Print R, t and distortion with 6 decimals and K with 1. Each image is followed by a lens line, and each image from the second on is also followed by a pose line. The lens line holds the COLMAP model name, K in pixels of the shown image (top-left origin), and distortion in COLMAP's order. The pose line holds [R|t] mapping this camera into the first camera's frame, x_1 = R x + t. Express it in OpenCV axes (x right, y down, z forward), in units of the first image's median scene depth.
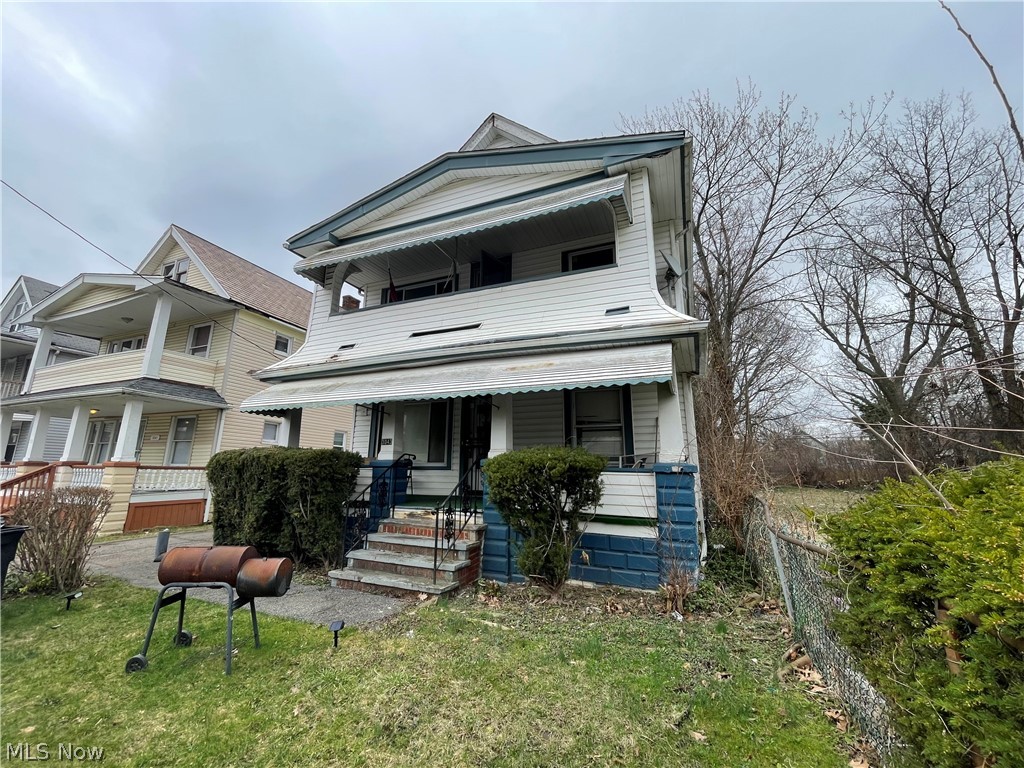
lens RADIAL K [[414.6, 0, 512.6], [0, 414.6, 381.6], [0, 0, 1]] dist [0.000132, 0.000059]
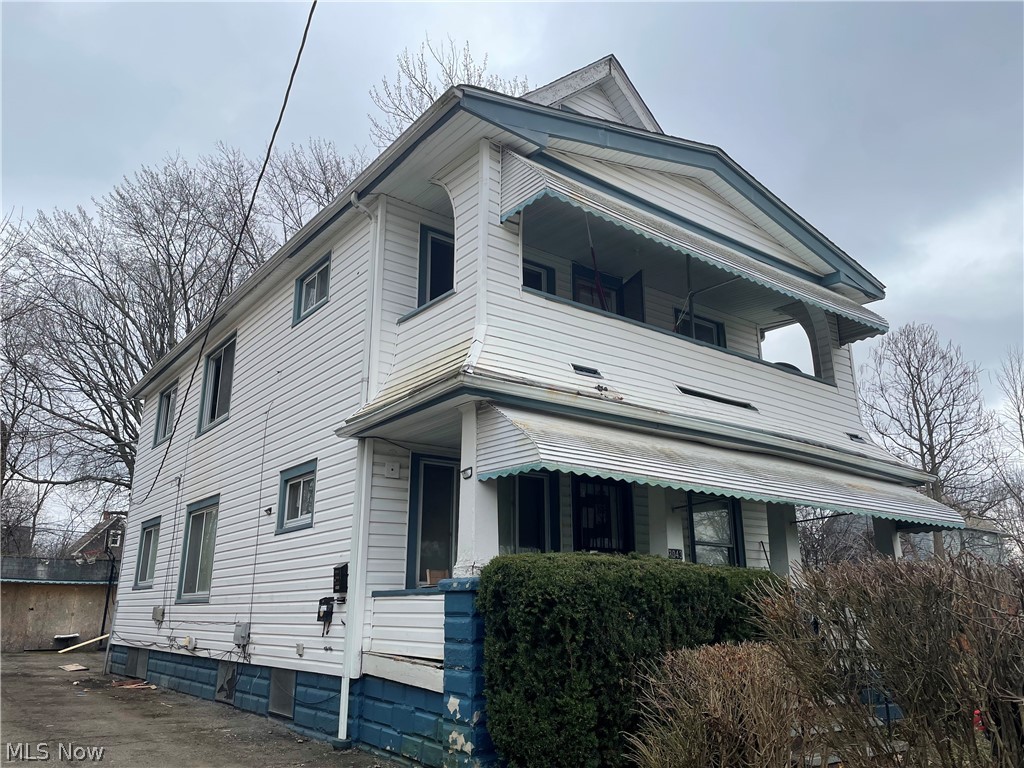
lens RADIAL K [[771.4, 0, 509.5], [0, 771.4, 379.7], [0, 0, 1]] dist [0.051123, -0.010809]
pose [[0.496318, 0.234432, 0.835889, -1.360859], [-0.194144, 0.968436, -0.156330, 0.113655], [-0.846154, -0.084693, 0.526166, 0.570891]]
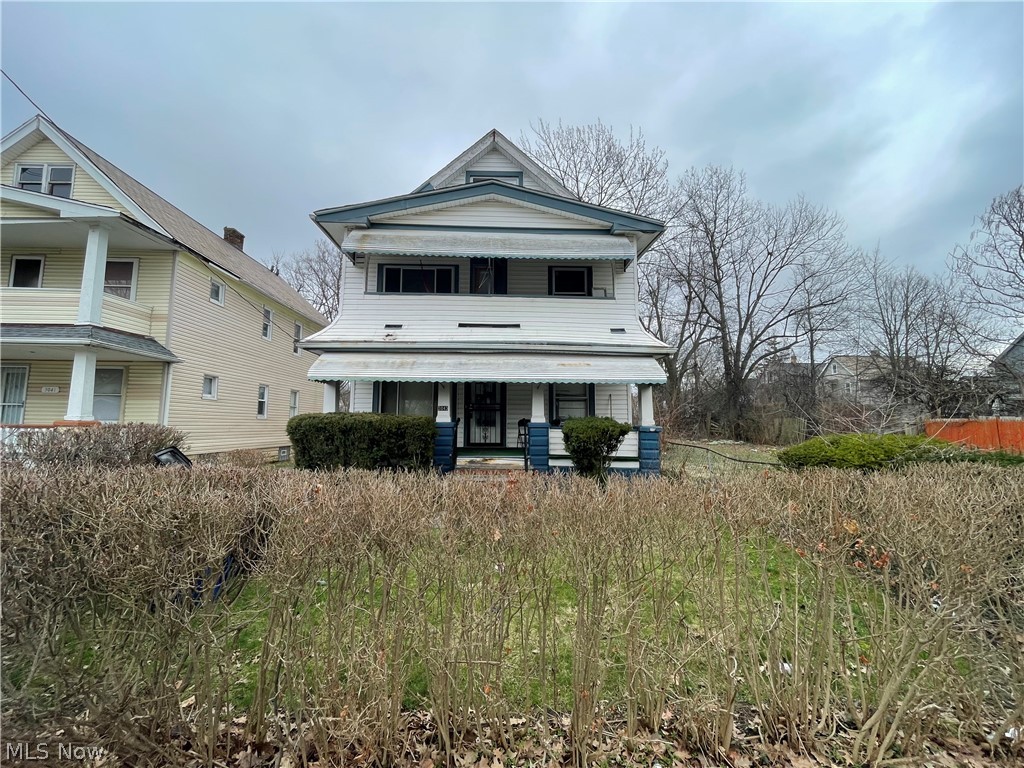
lens RADIAL K [[414.6, 0, 507.3], [0, 414.6, 380.7], [0, 0, 1]] dist [0.000132, 0.000059]
pose [[0.909556, 0.037012, 0.413929, -0.608492], [-0.088624, 0.990389, 0.106185, -0.088273], [-0.406021, -0.133266, 0.904095, -0.222280]]
